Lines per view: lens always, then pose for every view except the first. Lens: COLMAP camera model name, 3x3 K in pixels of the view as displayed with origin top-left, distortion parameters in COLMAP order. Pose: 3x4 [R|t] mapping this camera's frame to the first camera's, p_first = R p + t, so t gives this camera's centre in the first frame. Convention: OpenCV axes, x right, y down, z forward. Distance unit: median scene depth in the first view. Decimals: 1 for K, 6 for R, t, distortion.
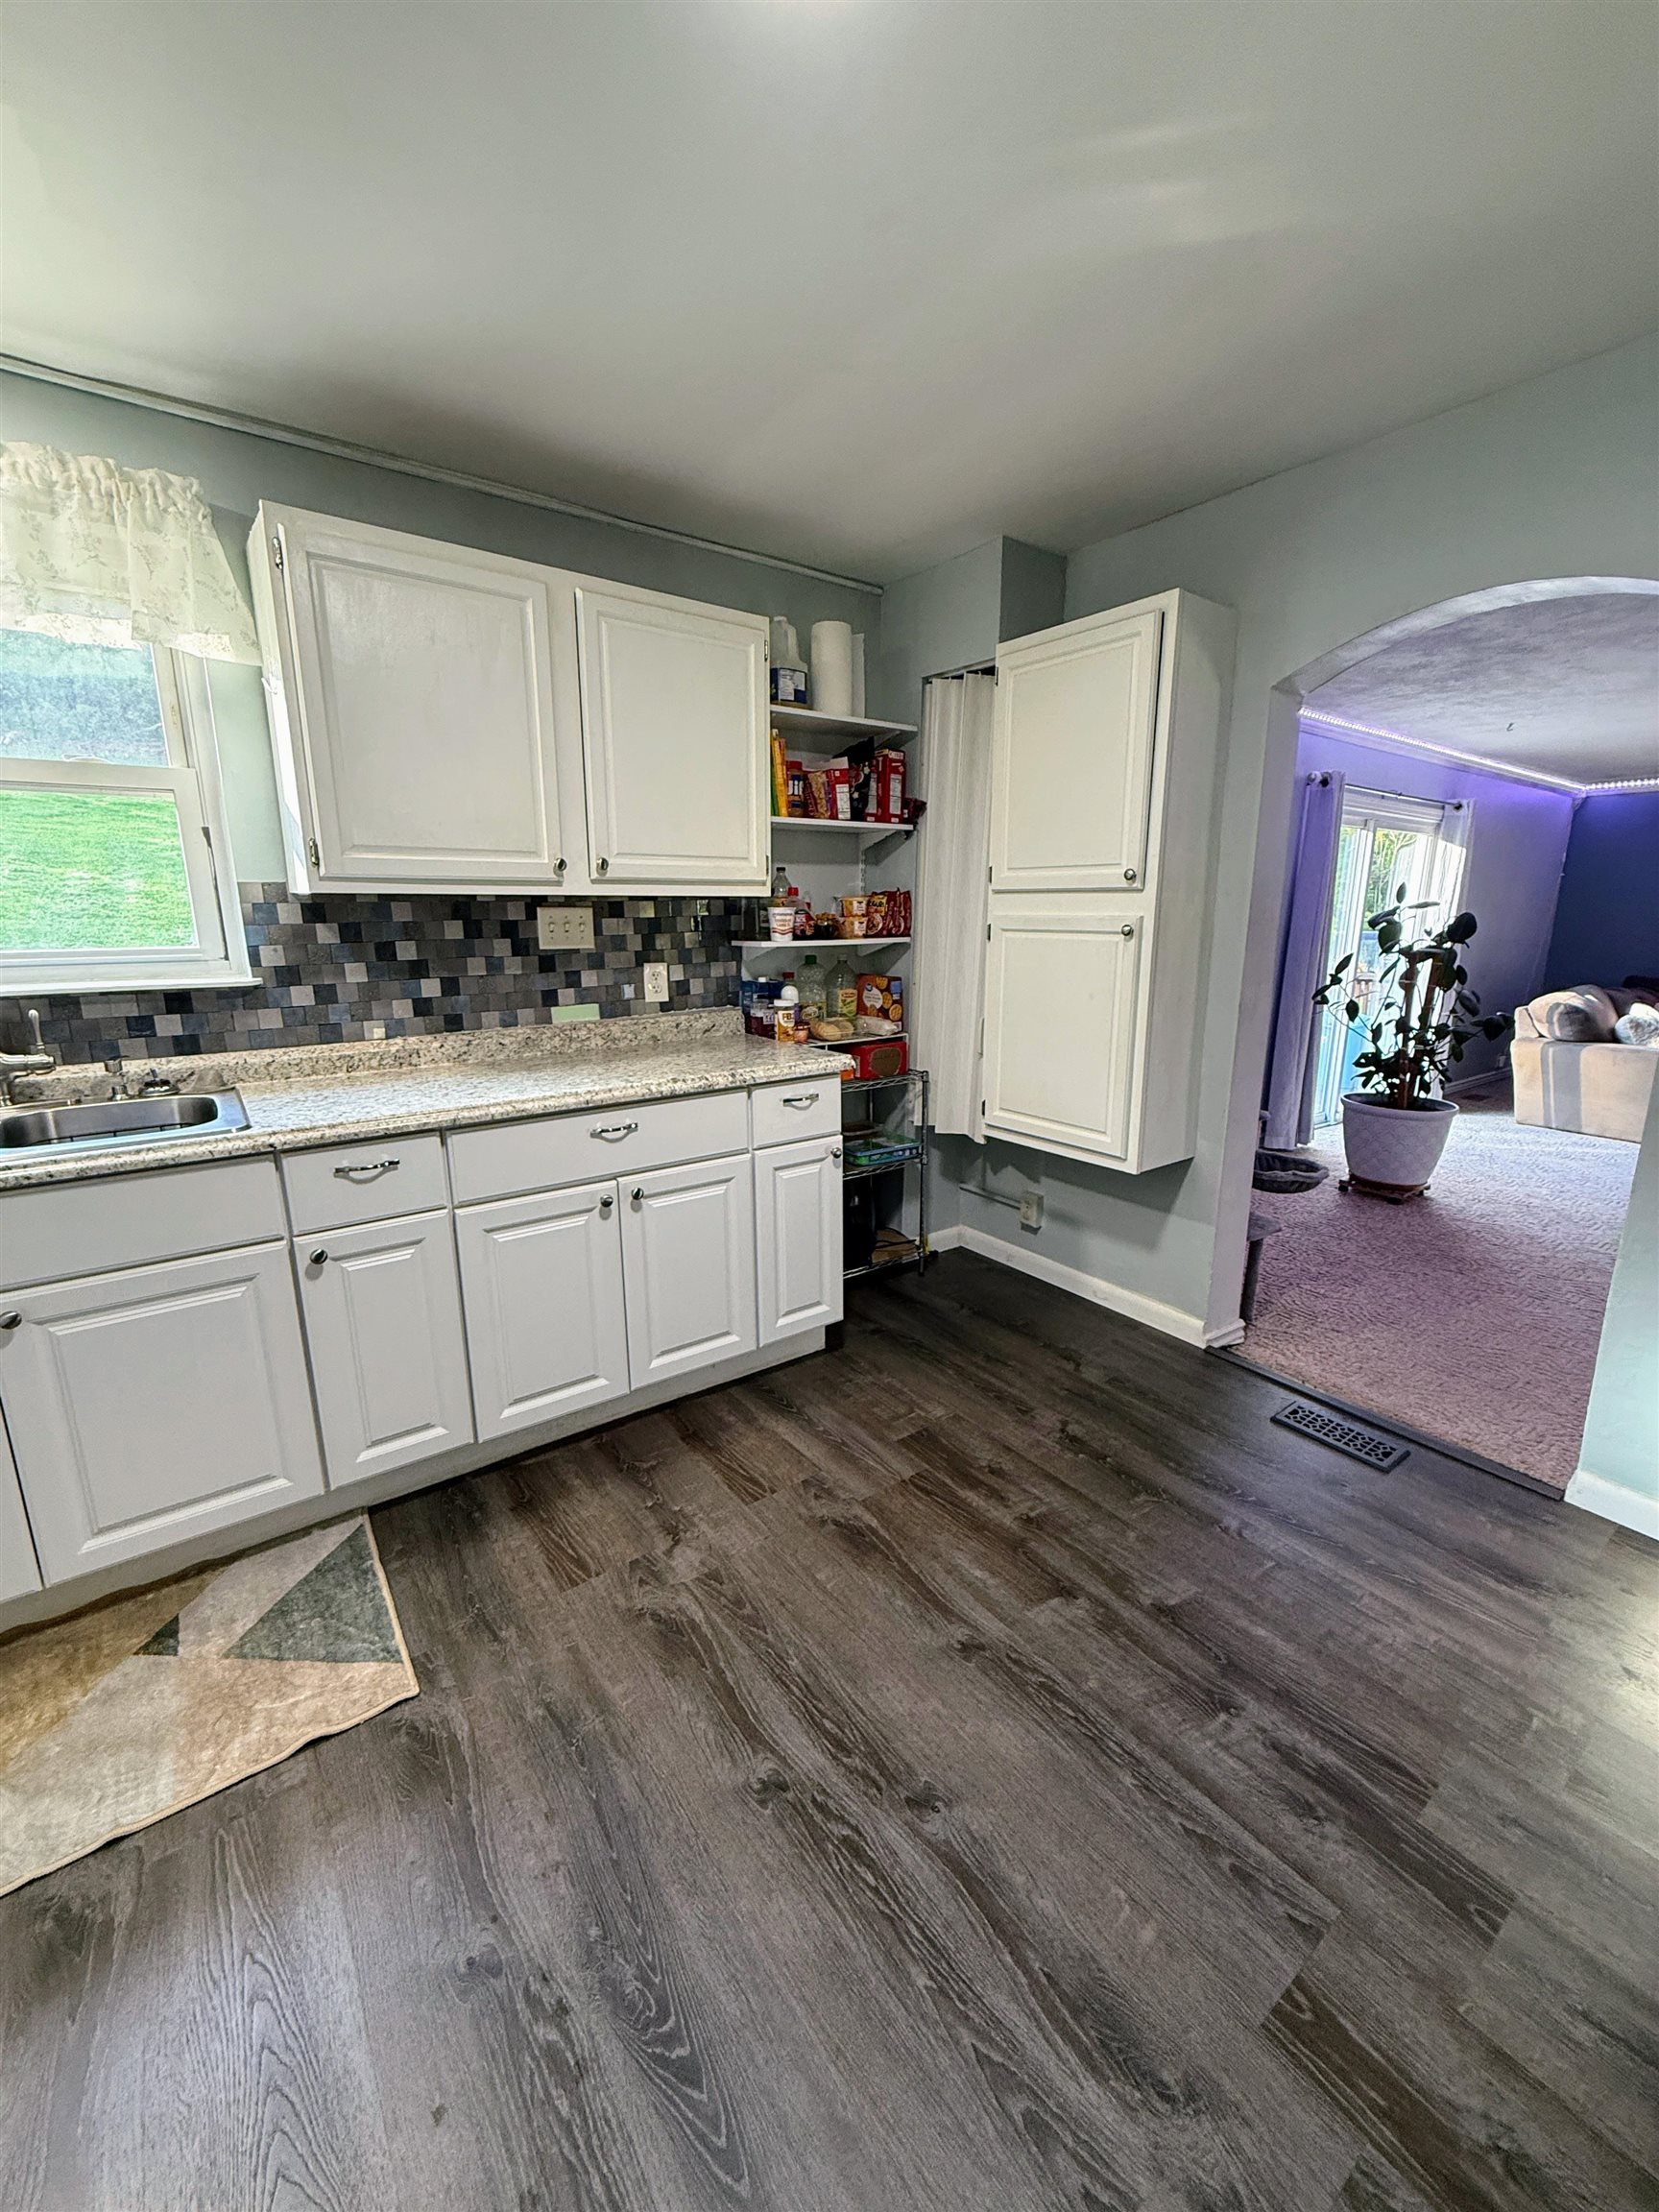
lens RADIAL K [[884.4, 0, 824.4], [0, 884.4, 1115.1], [0, 0, 1]] dist [-0.008504, -0.000606]
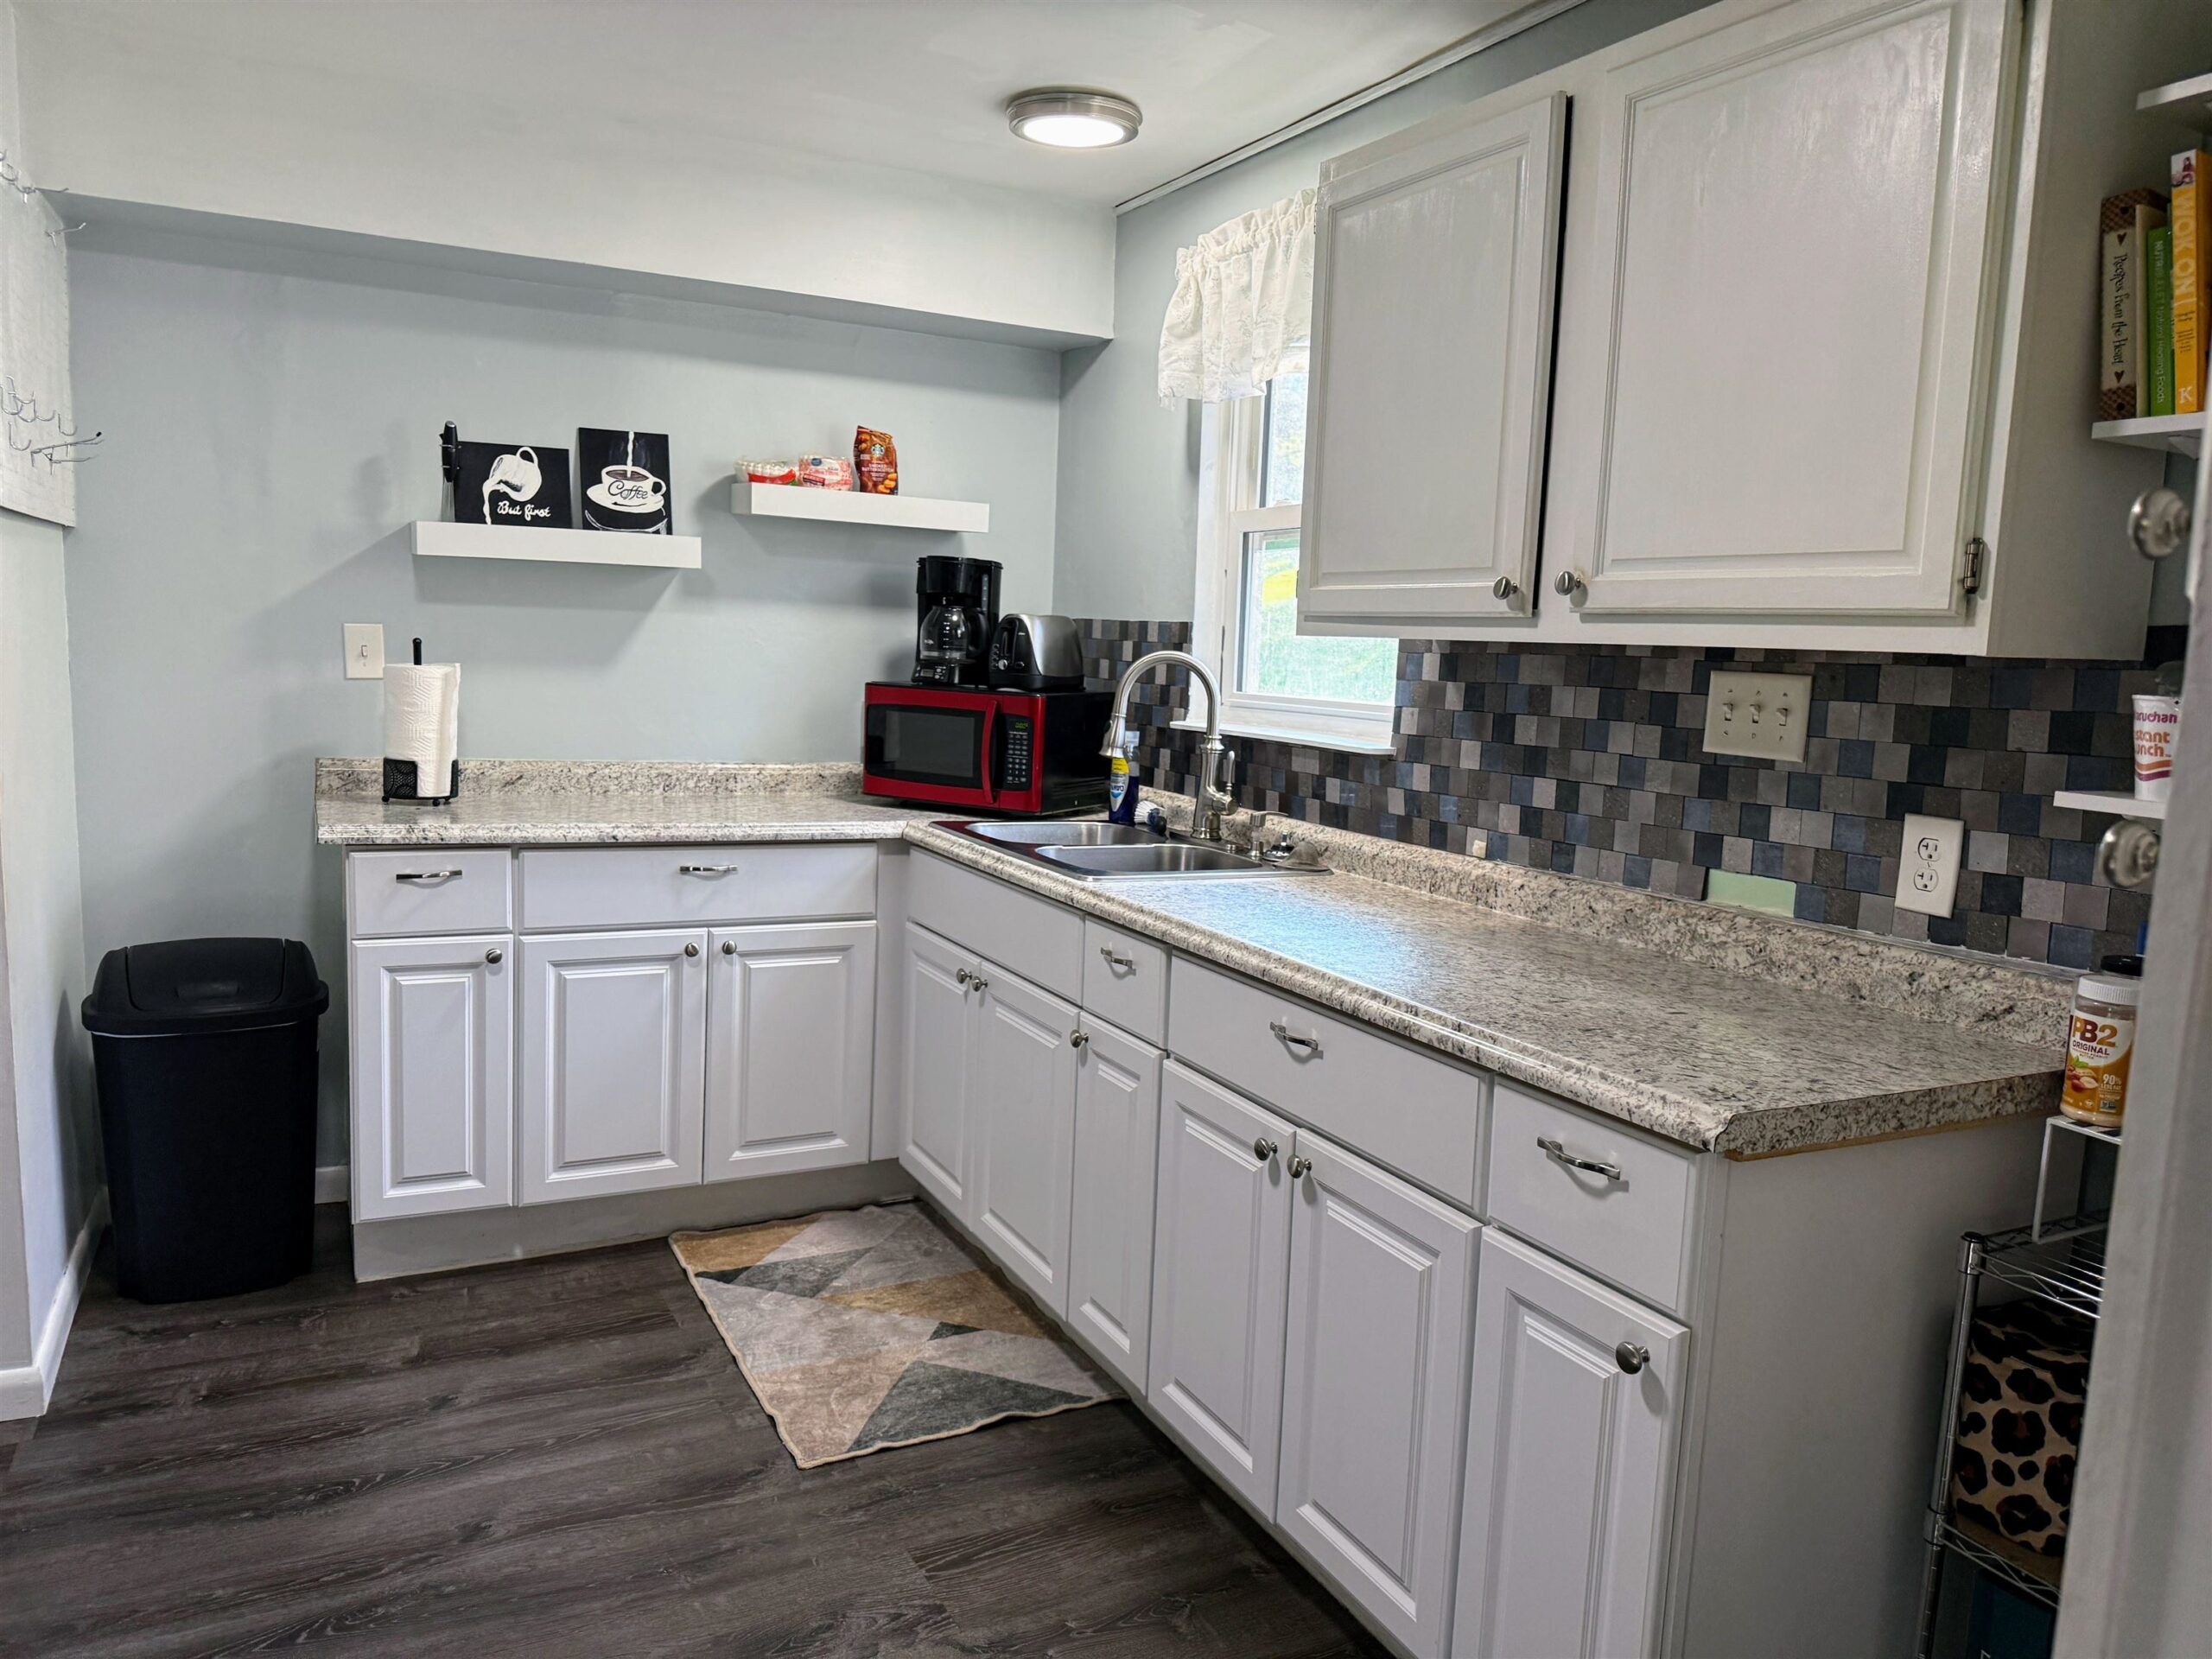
lens RADIAL K [[1549.7, 0, 1120.5], [0, 1549.7, 830.4], [0, 0, 1]] dist [0.020744, -0.021091]
pose [[-0.154038, 0.115584, -0.981281, 0.718151], [-0.263415, 0.952387, 0.153530, -0.226917], [0.952305, 0.282133, -0.116257, 0.934738]]
